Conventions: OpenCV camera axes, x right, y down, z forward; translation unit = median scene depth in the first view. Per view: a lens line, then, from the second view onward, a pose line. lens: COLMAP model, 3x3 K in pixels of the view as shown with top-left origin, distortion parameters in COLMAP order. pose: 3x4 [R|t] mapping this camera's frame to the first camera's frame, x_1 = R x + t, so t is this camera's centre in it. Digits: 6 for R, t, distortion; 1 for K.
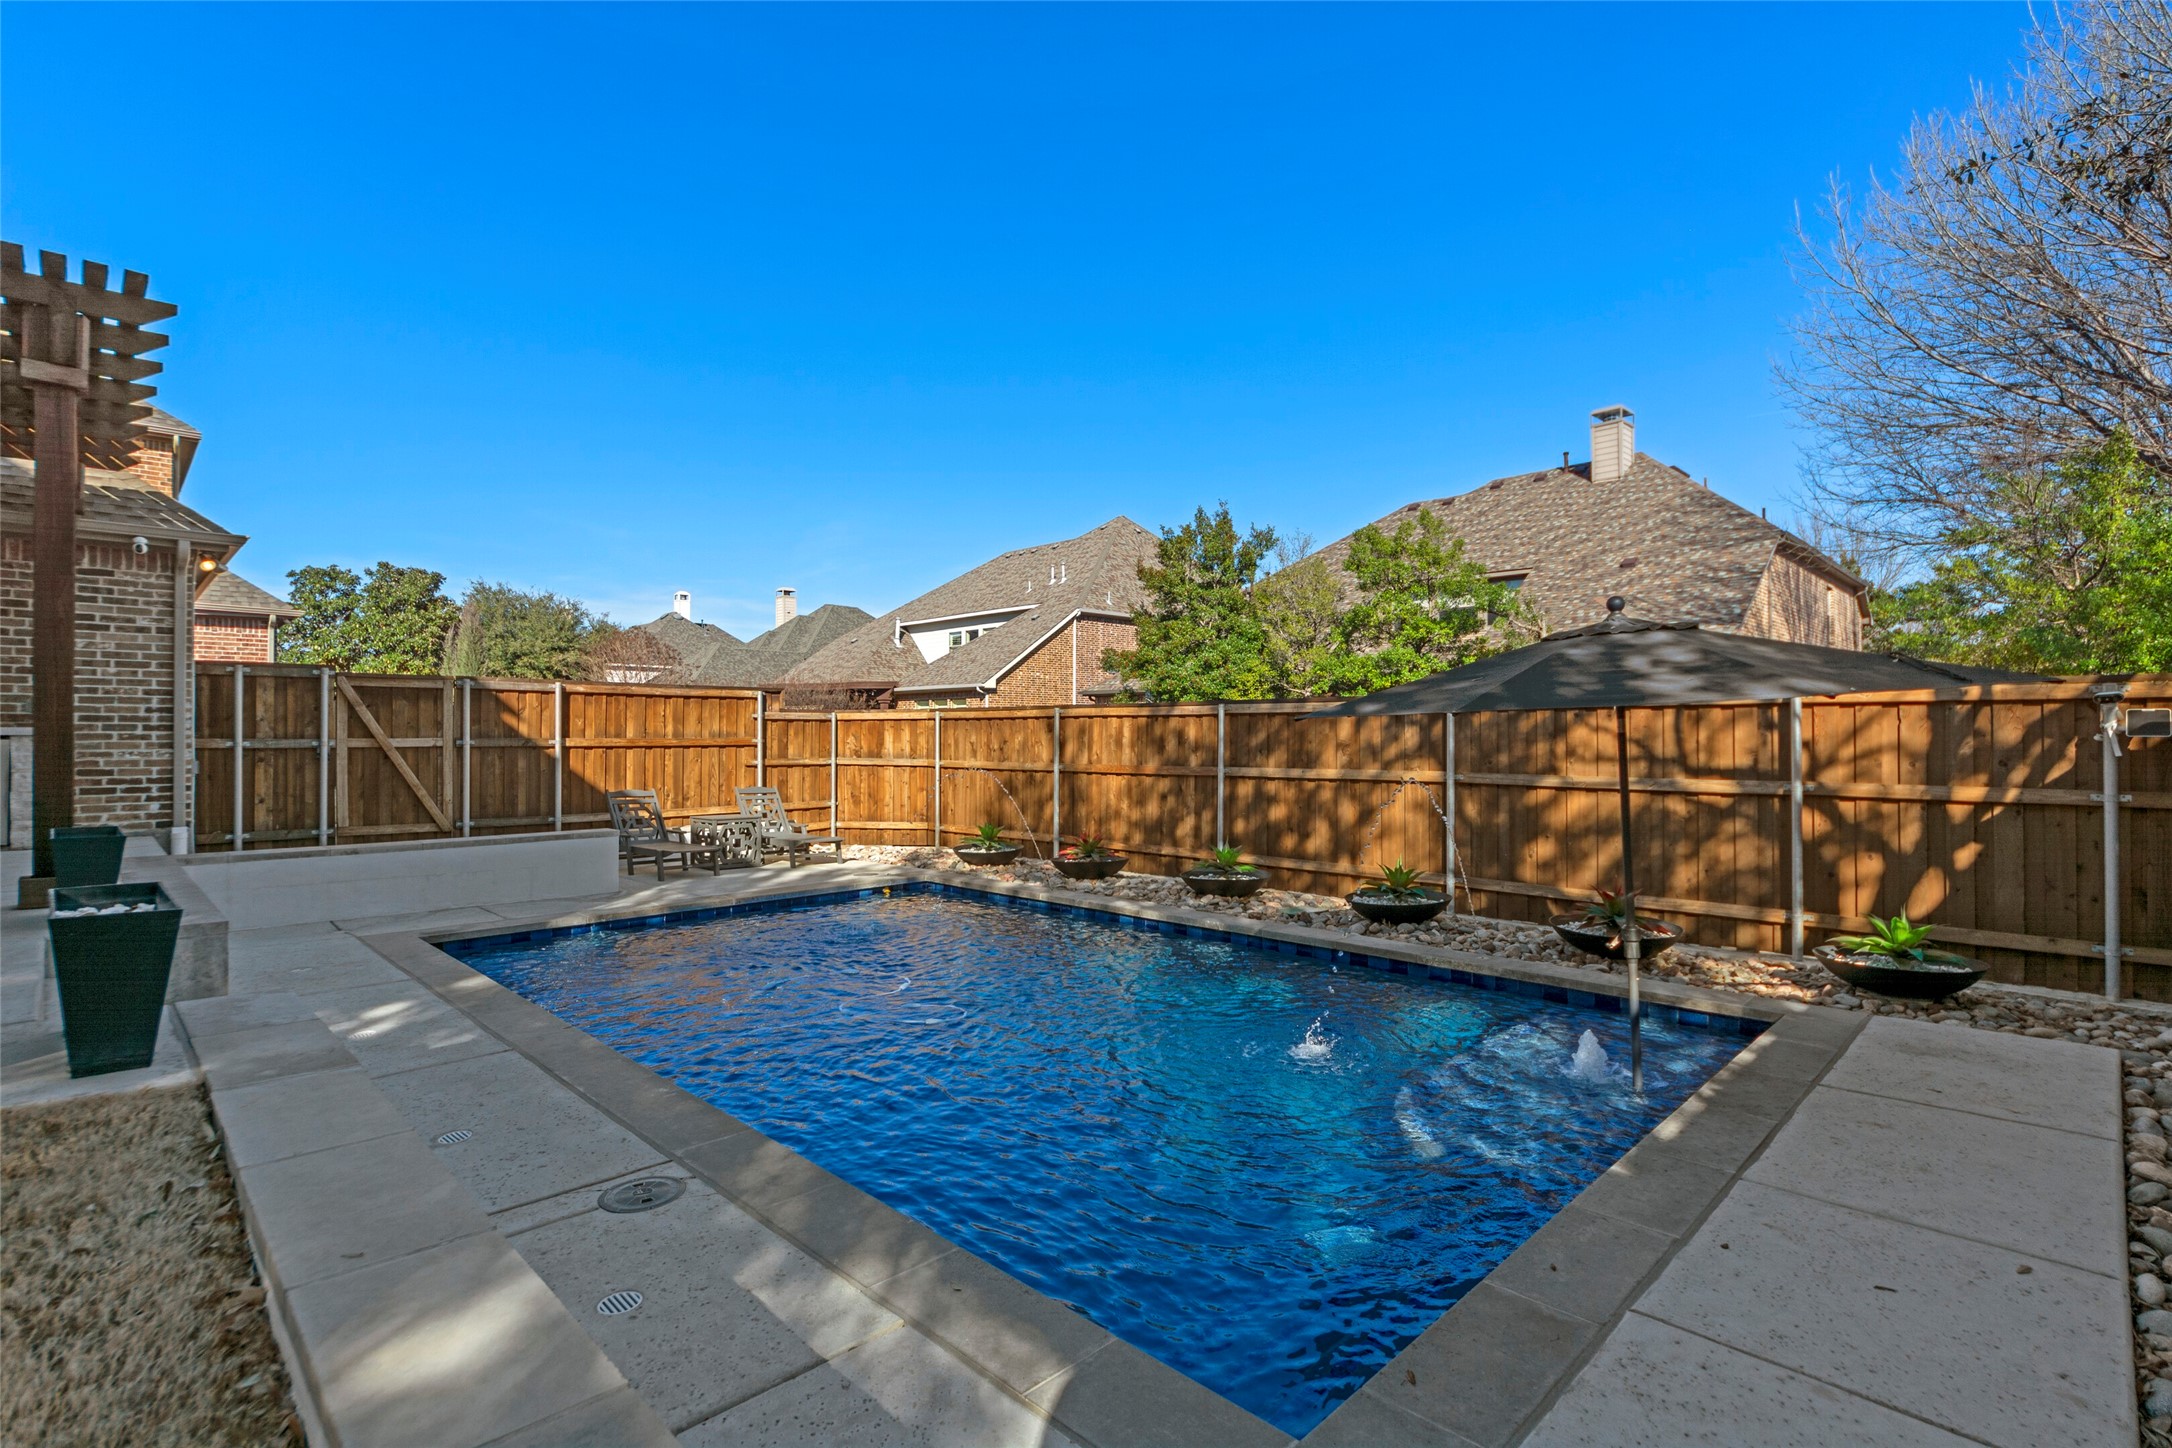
lens RADIAL K [[999.9, 0, 1086.0], [0, 999.9, 724.0], [0, 0, 1]] dist [0.000133, -0.000088]
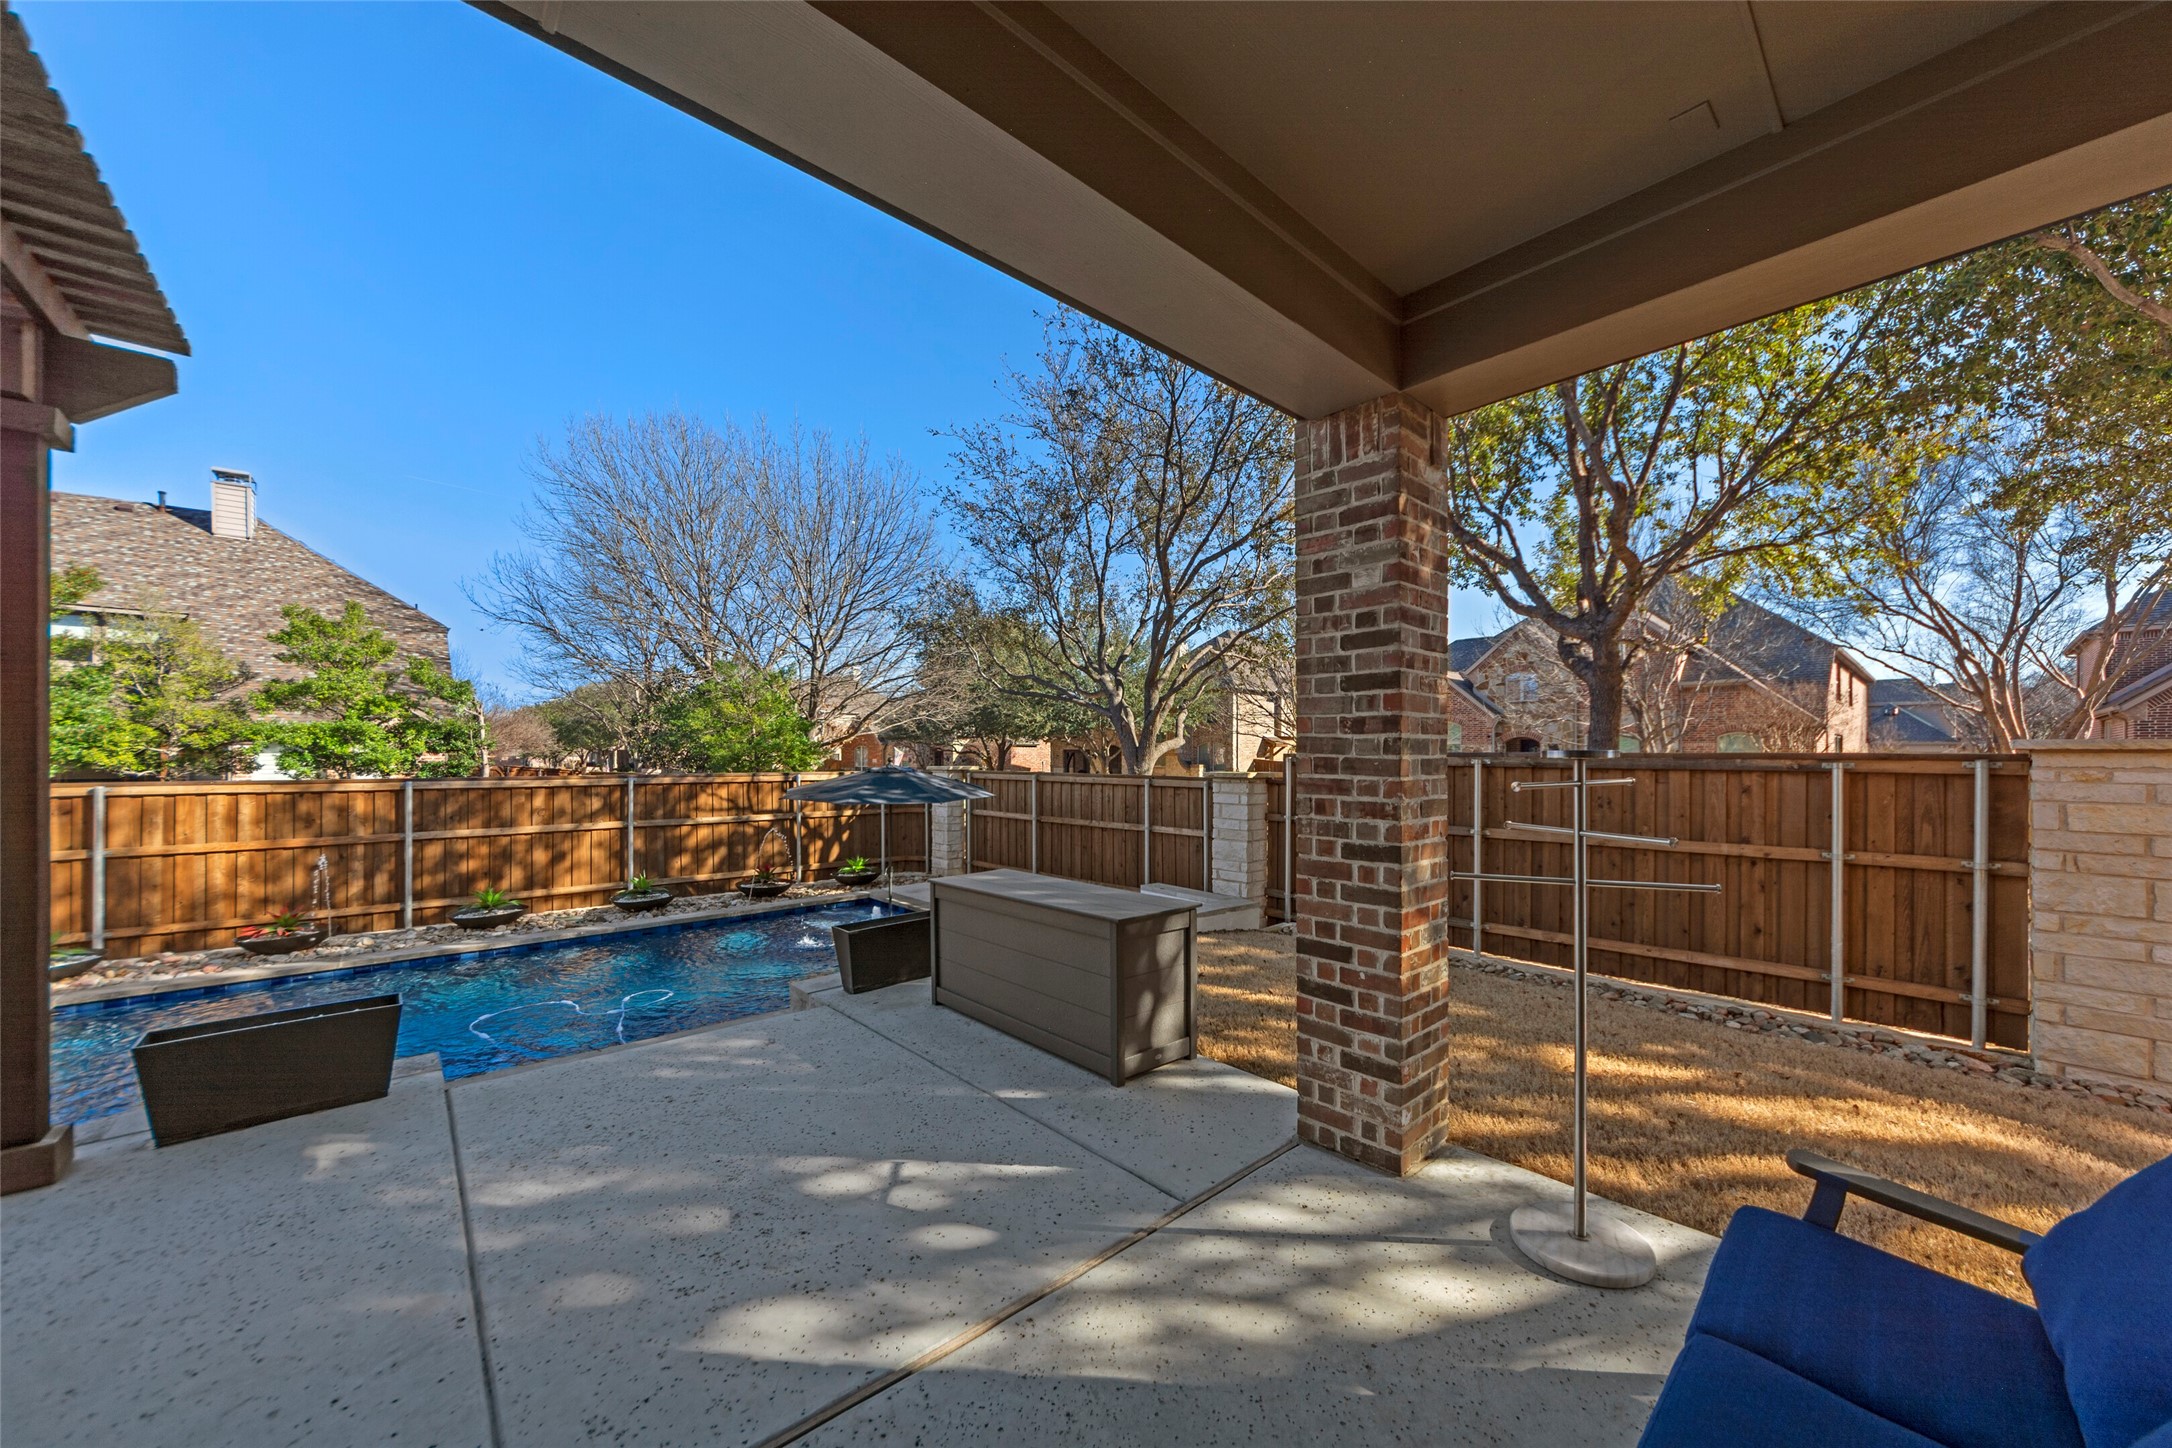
lens RADIAL K [[761.8, 0, 1087.3], [0, 761.8, 732.0], [0, 0, 1]] dist [-0.026555, 0.007782]
pose [[0.044993, 0.028334, 0.998585, -0.893774], [-0.008938, 0.999569, -0.027959, -0.077344], [-0.998947, -0.007667, 0.045227, 0.169623]]
